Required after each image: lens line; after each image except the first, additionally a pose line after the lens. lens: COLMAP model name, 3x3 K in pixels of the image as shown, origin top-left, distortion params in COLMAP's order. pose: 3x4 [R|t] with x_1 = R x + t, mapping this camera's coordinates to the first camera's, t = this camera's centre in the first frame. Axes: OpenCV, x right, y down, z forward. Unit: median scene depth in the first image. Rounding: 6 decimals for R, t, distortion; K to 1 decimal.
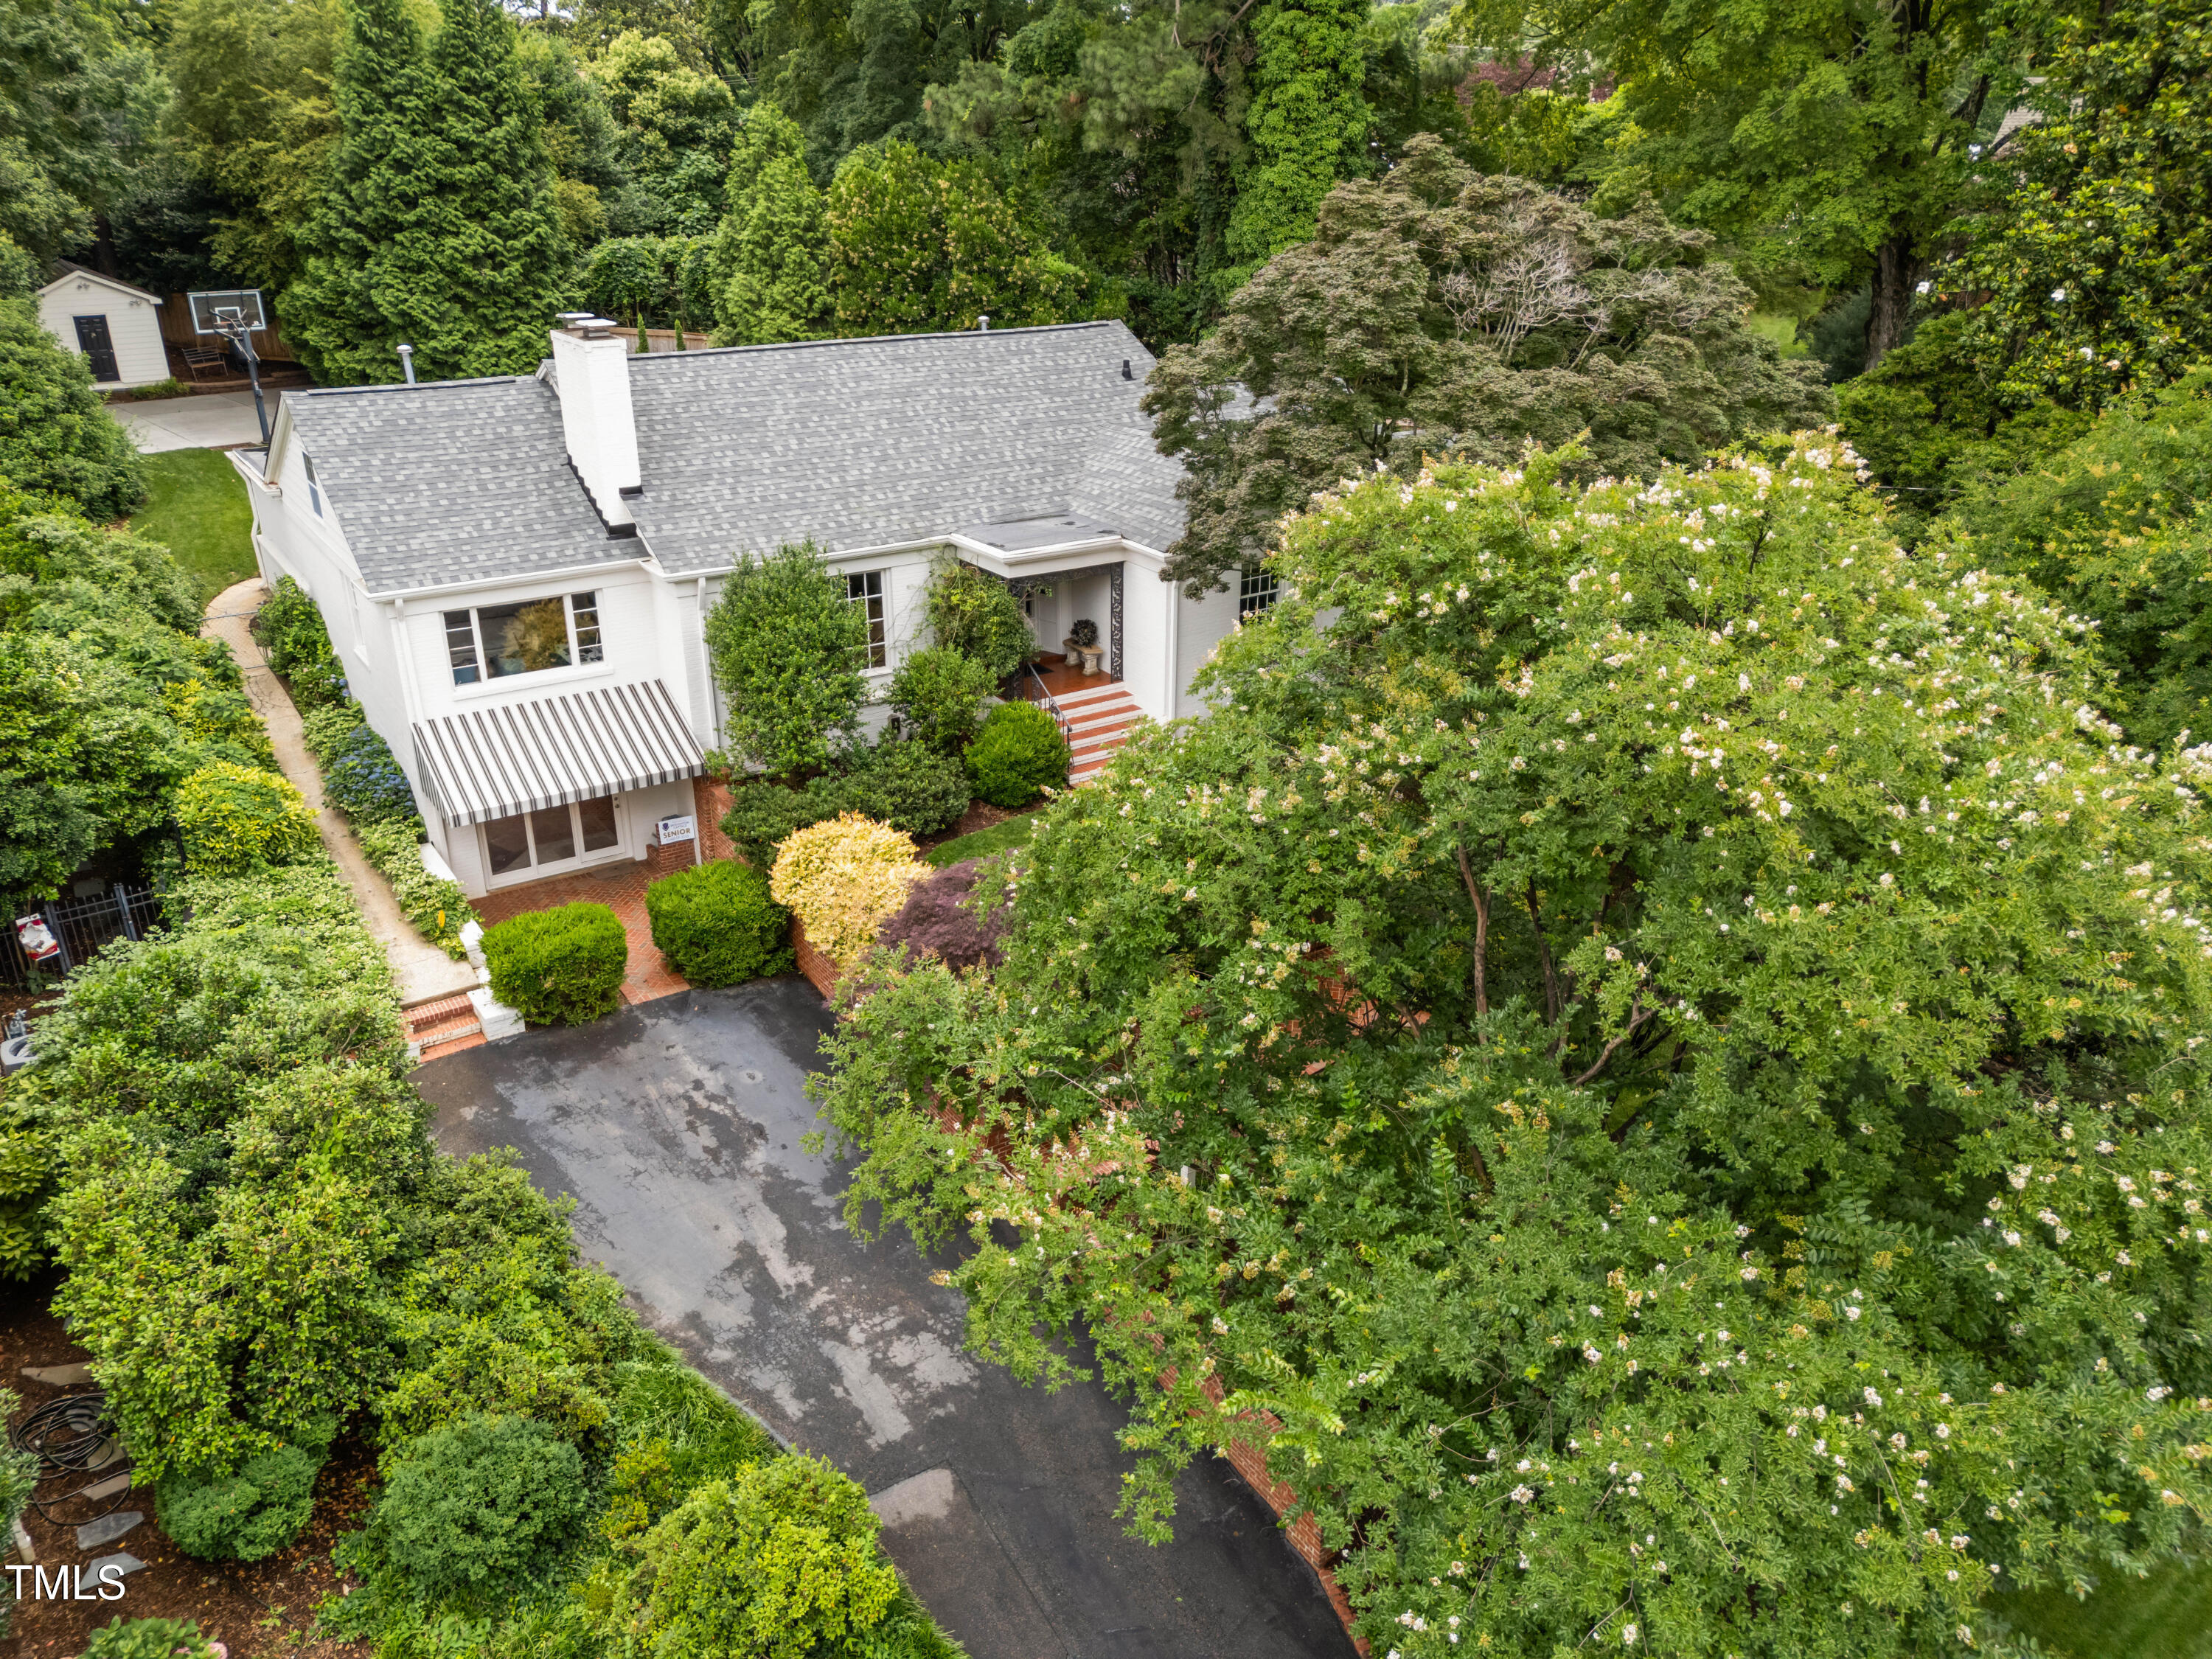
lens RADIAL K [[1619.7, 0, 1109.1], [0, 1619.7, 831.9], [0, 0, 1]] dist [0.068361, -0.055380]
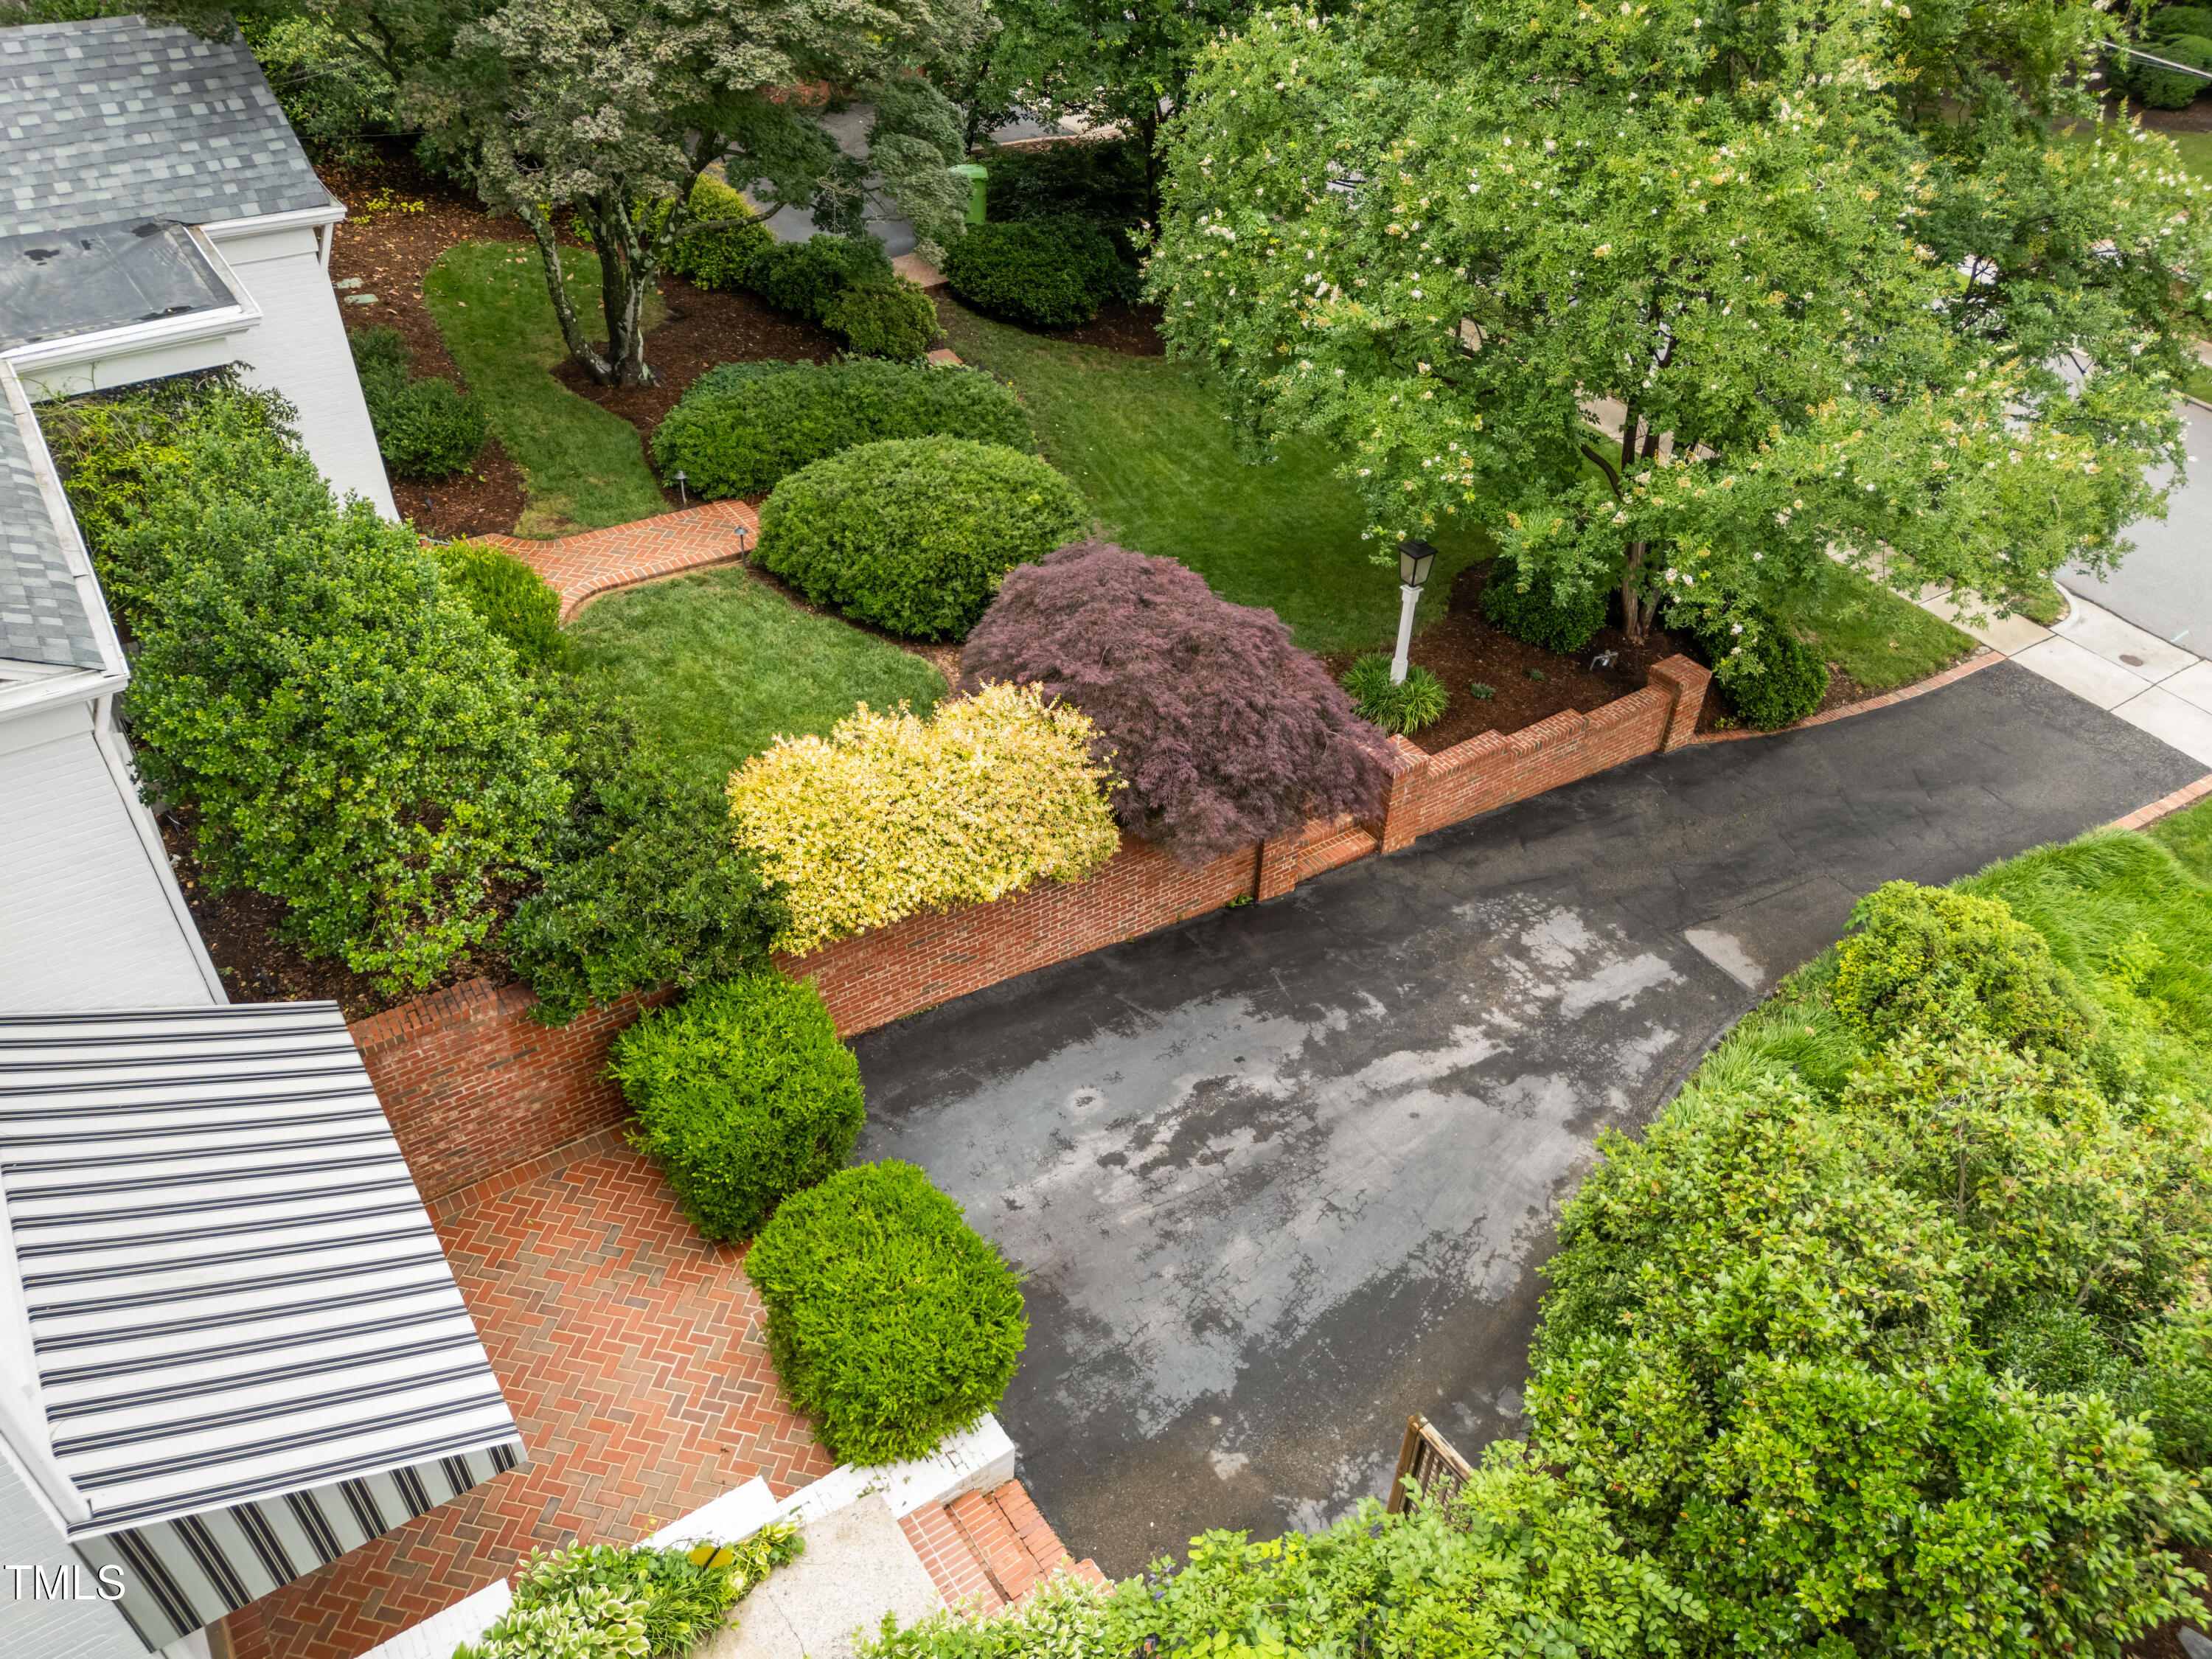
lens RADIAL K [[1619.7, 0, 1109.1], [0, 1619.7, 831.9], [0, 0, 1]] dist [0.068361, -0.055380]
pose [[0.016486, -0.638476, 0.769465, -0.321884], [0.387424, 0.713530, 0.583762, -0.146572], [-0.921754, 0.288485, 0.259124, 0.399338]]
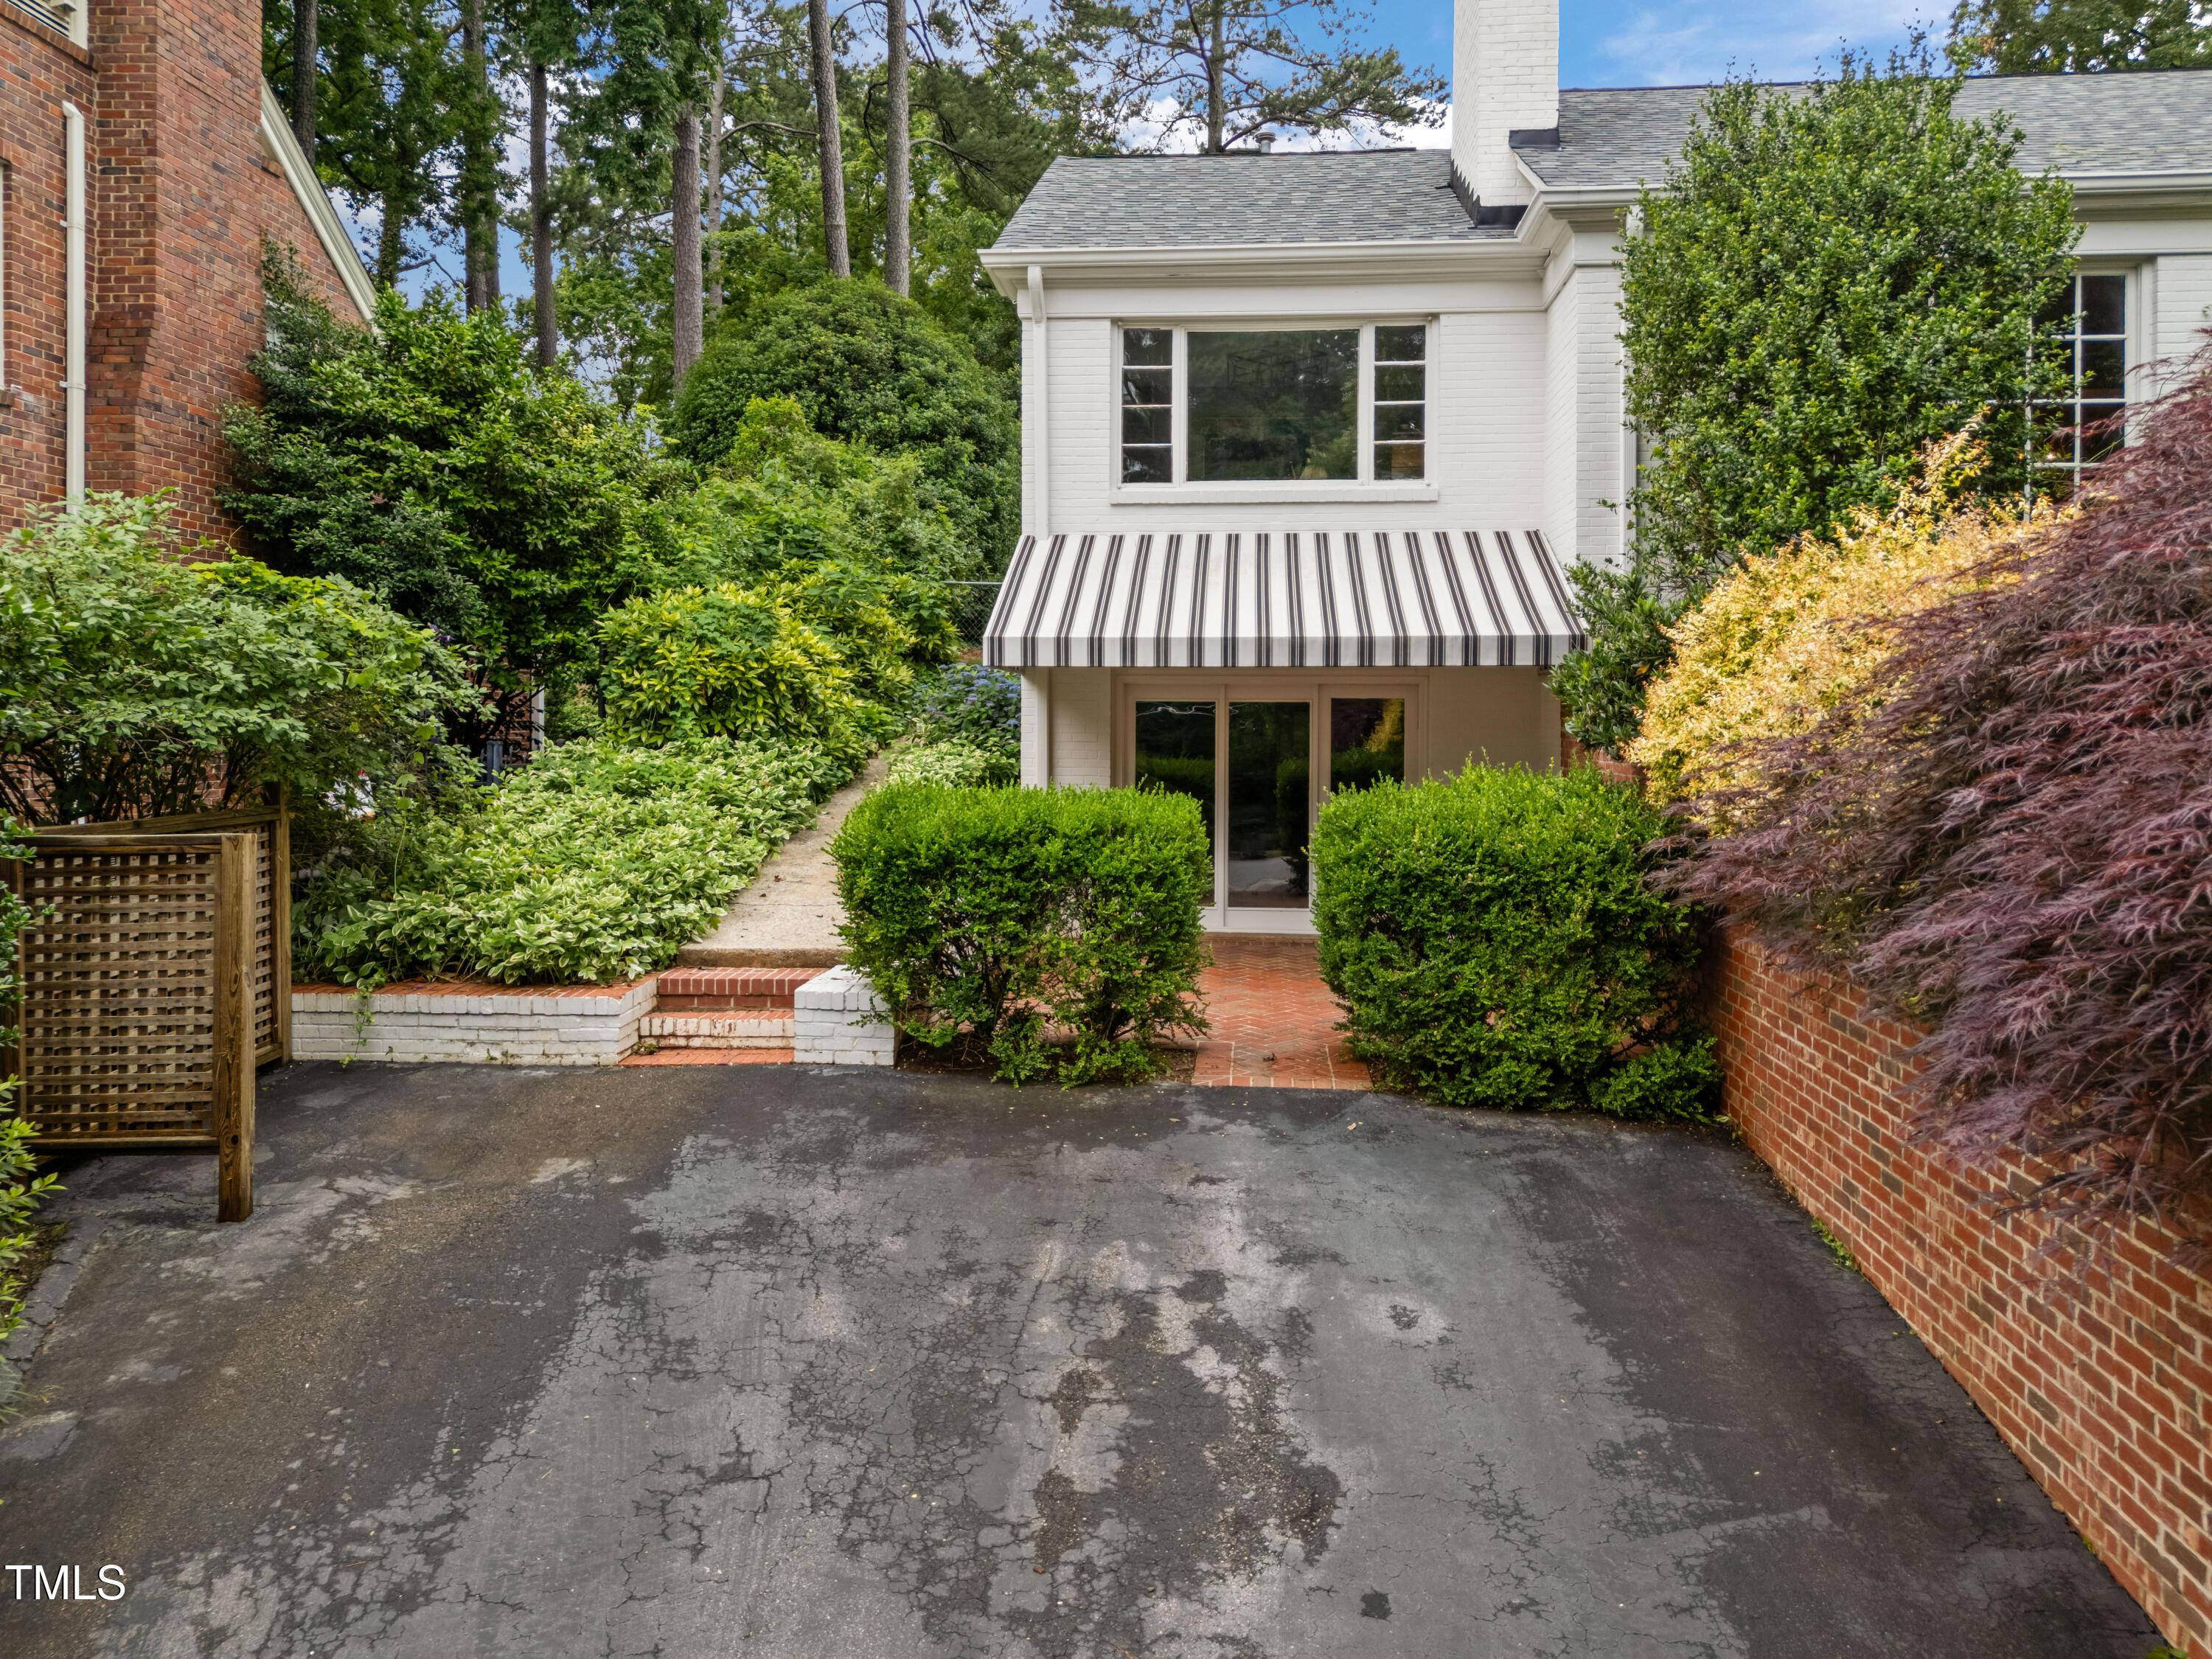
lens RADIAL K [[1651.4, 0, 1099.7], [0, 1651.4, 738.9], [0, 0, 1]] dist [0.079296, -0.068853]
pose [[0.774194, 0.005397, -0.632925, -0.047077], [-0.256035, 0.917170, -0.305361, 0.079776], [0.578852, 0.398459, 0.711449, 0.378318]]
